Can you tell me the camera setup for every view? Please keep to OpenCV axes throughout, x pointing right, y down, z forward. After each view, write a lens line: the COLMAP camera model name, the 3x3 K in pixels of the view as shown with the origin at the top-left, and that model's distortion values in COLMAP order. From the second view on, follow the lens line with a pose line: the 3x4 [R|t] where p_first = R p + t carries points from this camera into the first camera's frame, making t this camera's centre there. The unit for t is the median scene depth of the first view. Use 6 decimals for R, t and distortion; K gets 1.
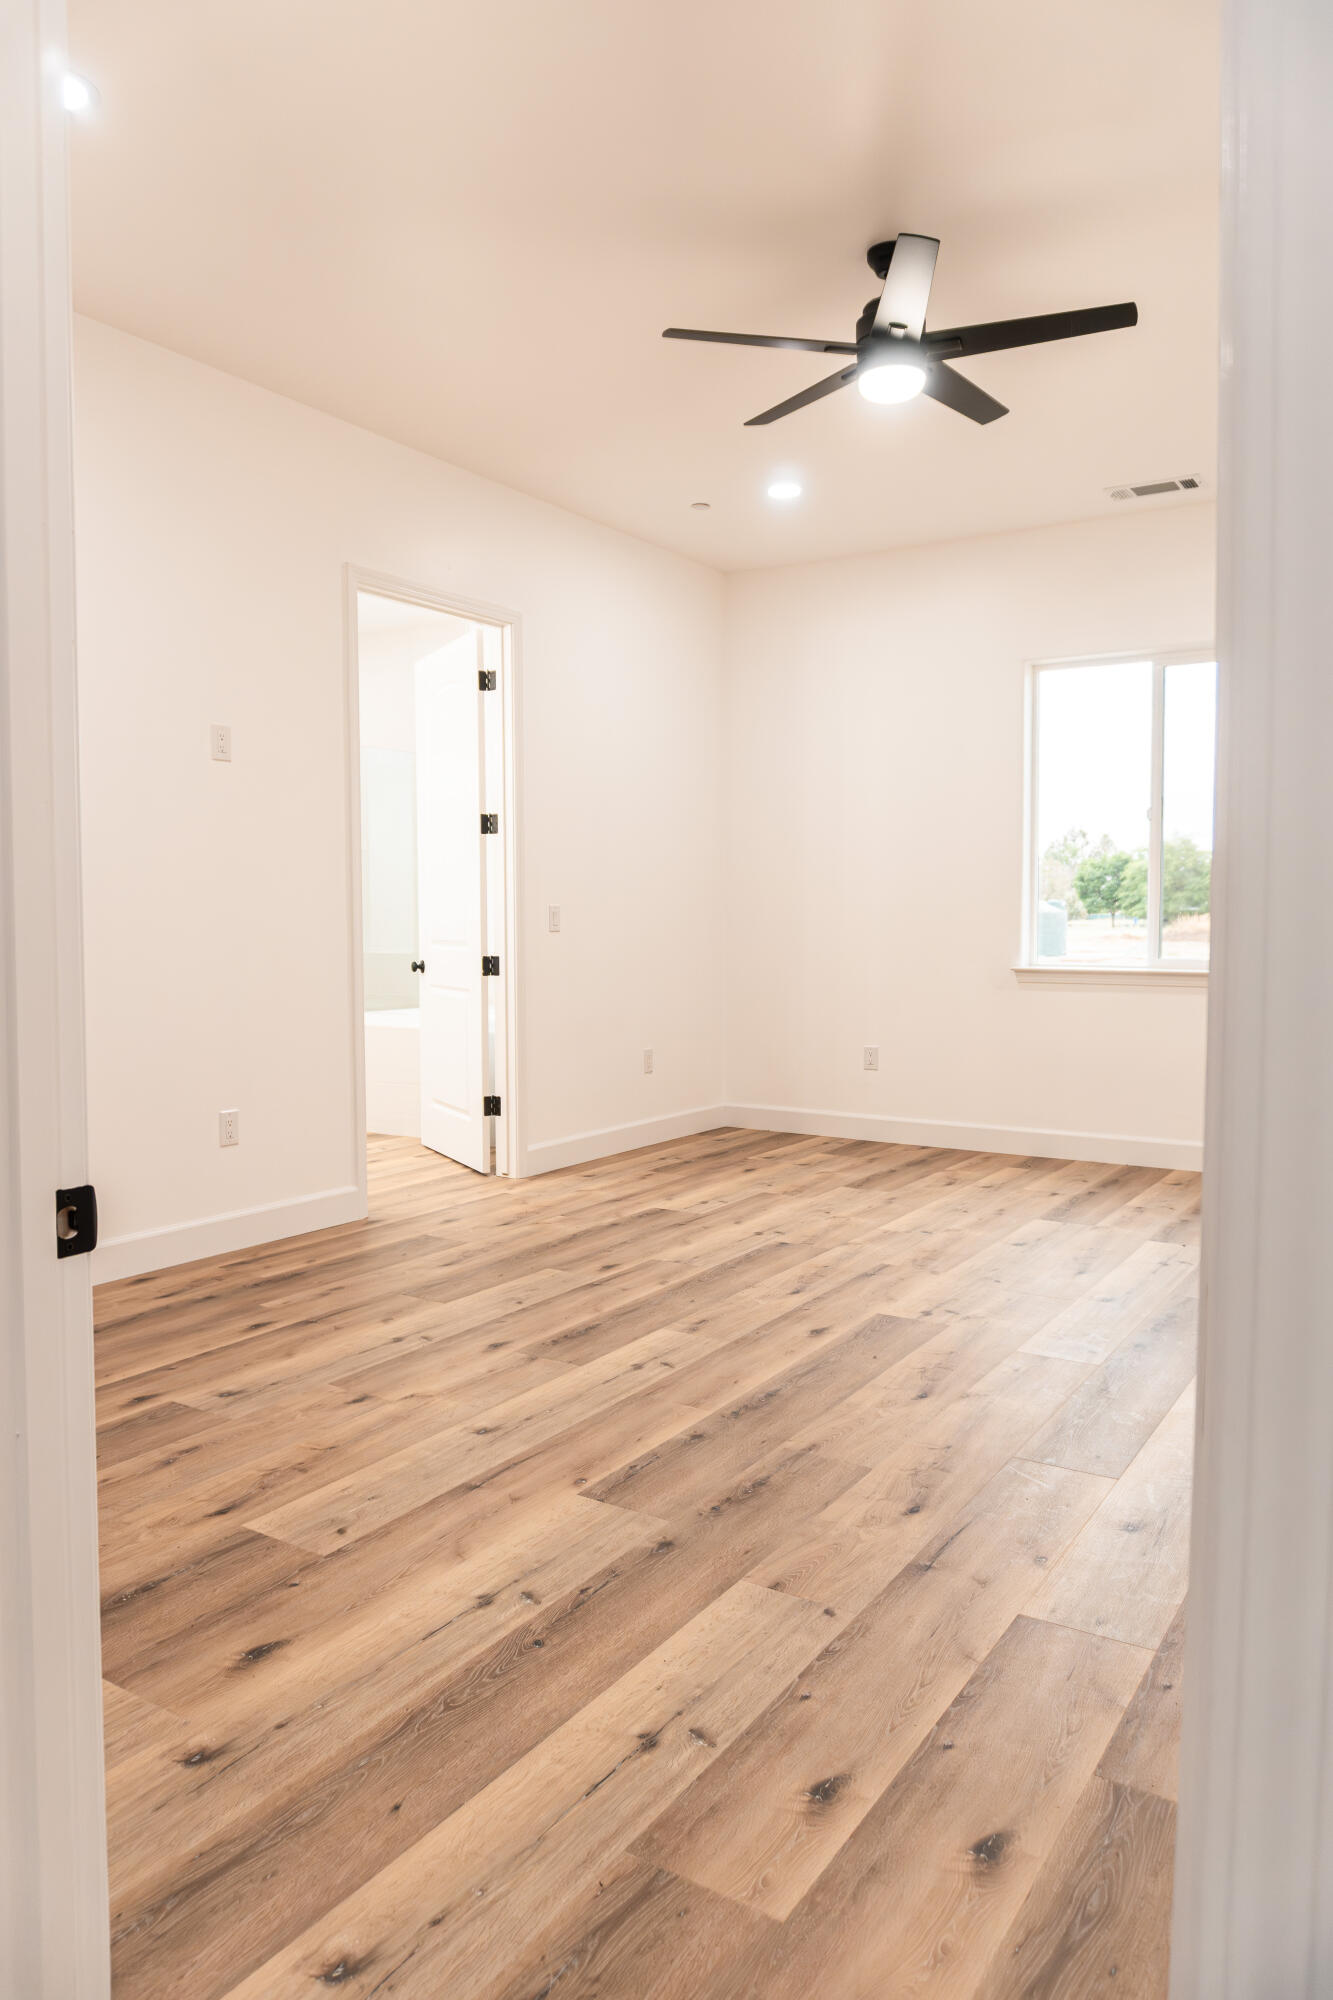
lens RADIAL K [[1383.9, 0, 670.1], [0, 1383.9, 996.1], [0, 0, 1]] dist [-0.045053, -0.001370]
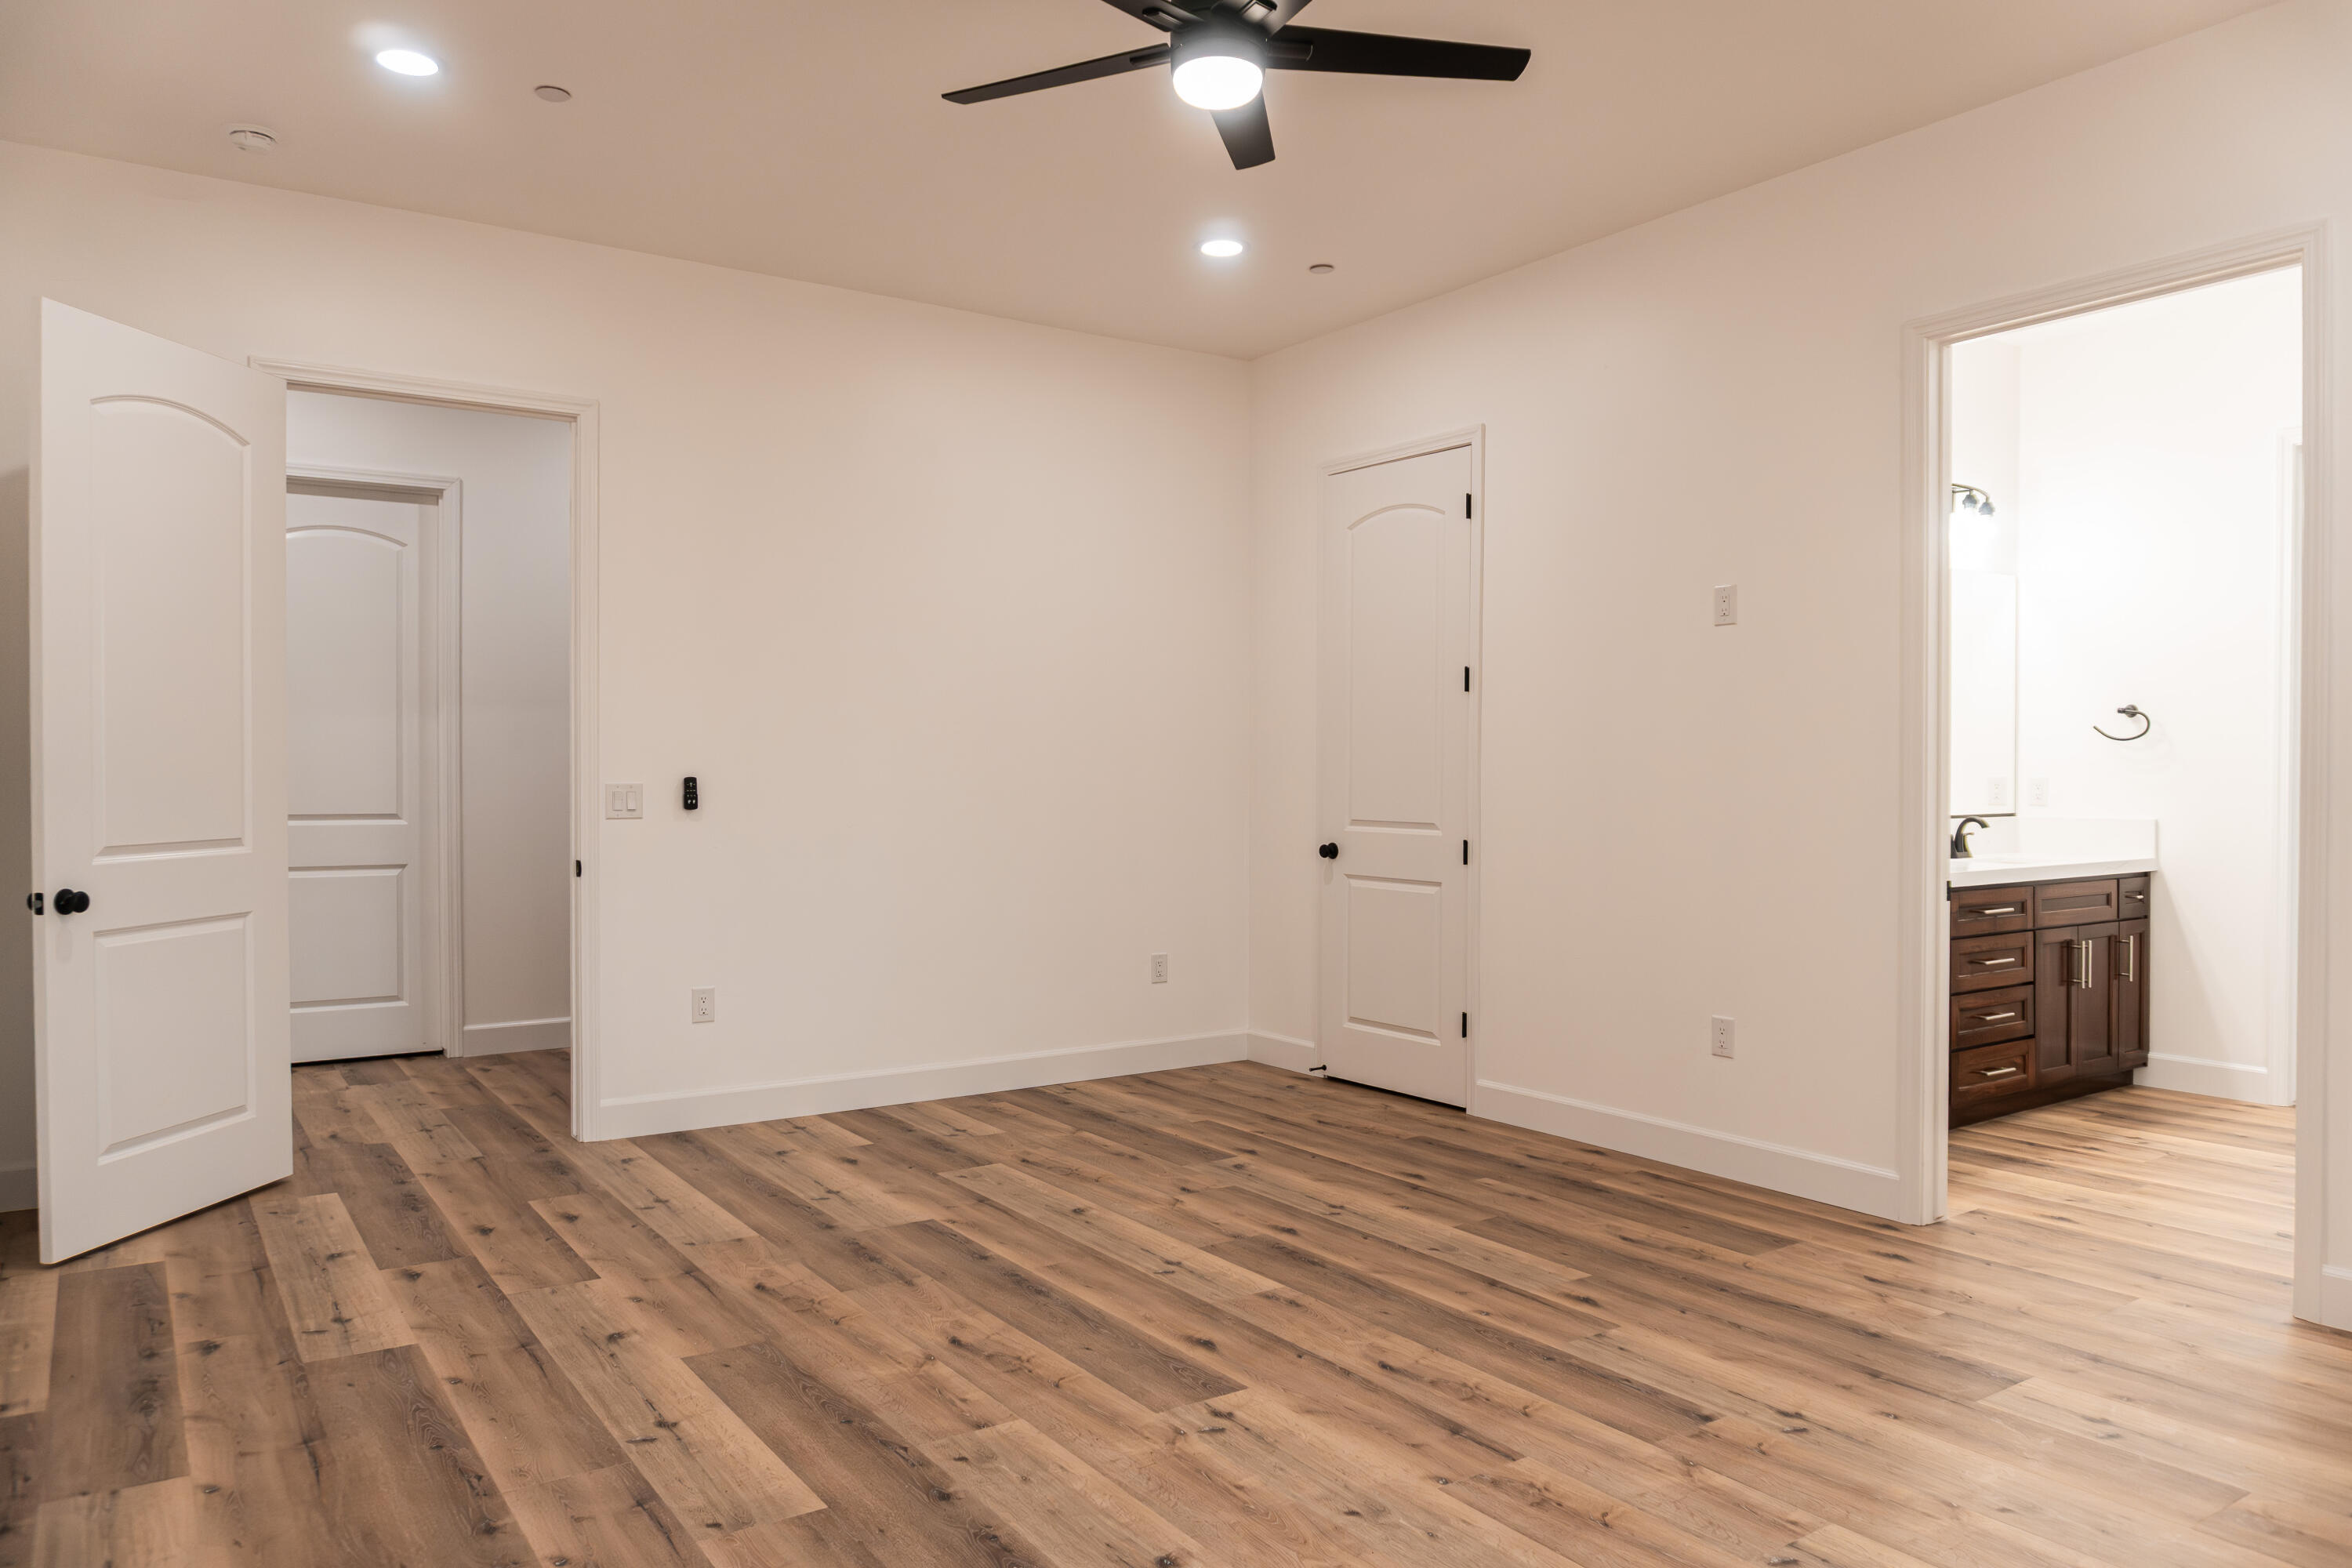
lens RADIAL K [[1627.5, 0, 1170.5], [0, 1627.5, 786.7], [0, 0, 1]] dist [-0.045053, -0.001370]
pose [[-0.411508, 0.011124, -0.911338, 0.982607], [-0.054667, 0.997824, 0.036864, -0.106380], [0.909765, 0.064990, -0.410005, 1.393572]]
